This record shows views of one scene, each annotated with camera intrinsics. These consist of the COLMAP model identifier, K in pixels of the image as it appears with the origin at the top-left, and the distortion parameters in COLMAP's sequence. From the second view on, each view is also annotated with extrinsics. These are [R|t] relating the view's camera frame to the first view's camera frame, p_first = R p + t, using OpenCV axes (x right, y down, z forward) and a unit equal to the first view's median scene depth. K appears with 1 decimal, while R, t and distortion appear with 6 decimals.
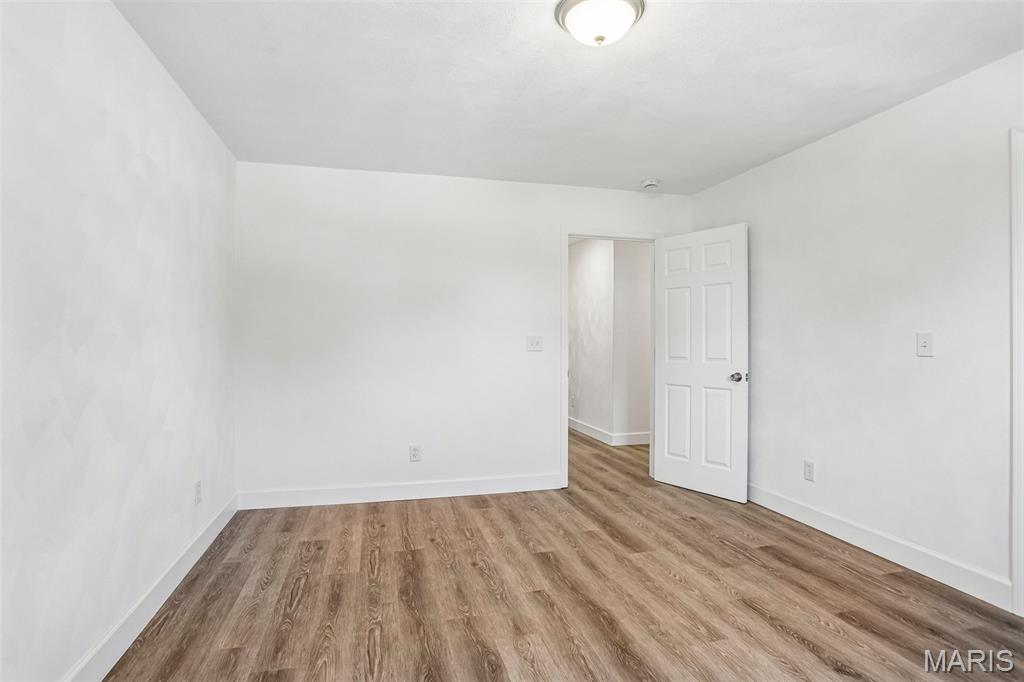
lens RADIAL K [[516.1, 0, 506.6], [0, 516.1, 340.3], [0, 0, 1]] dist [-0.074993, 0.035738]
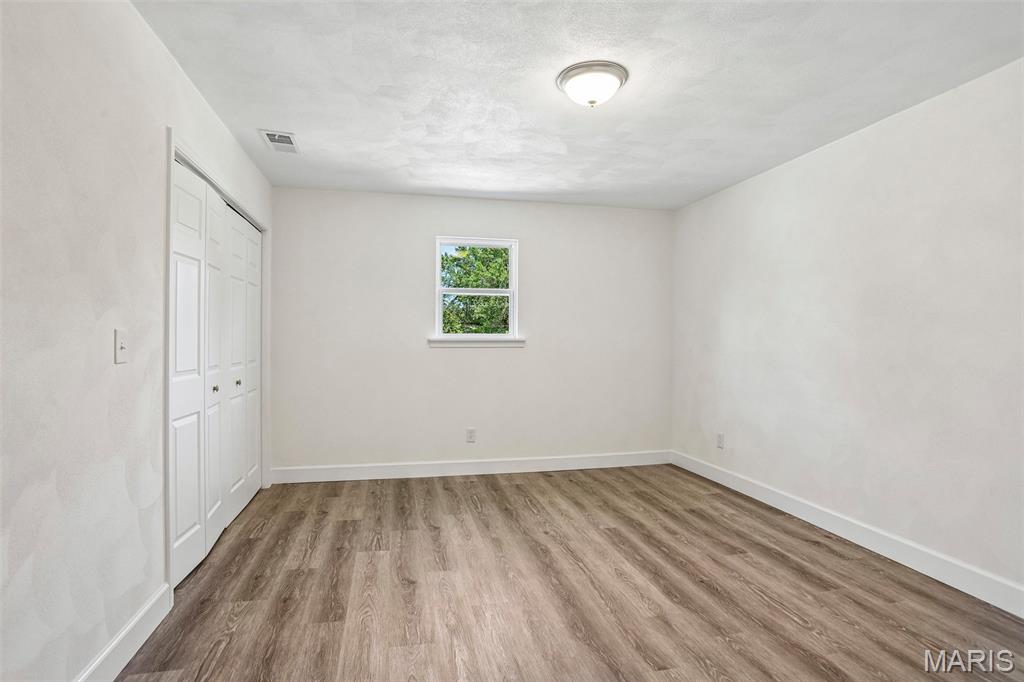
lens RADIAL K [[516.1, 0, 506.6], [0, 516.1, 340.3], [0, 0, 1]] dist [-0.074993, 0.035738]
pose [[-0.999493, -0.004144, 0.031572, 0.310088], [-0.003967, 0.999976, 0.005664, -0.008399], [-0.031595, 0.005536, -0.999485, 1.991060]]
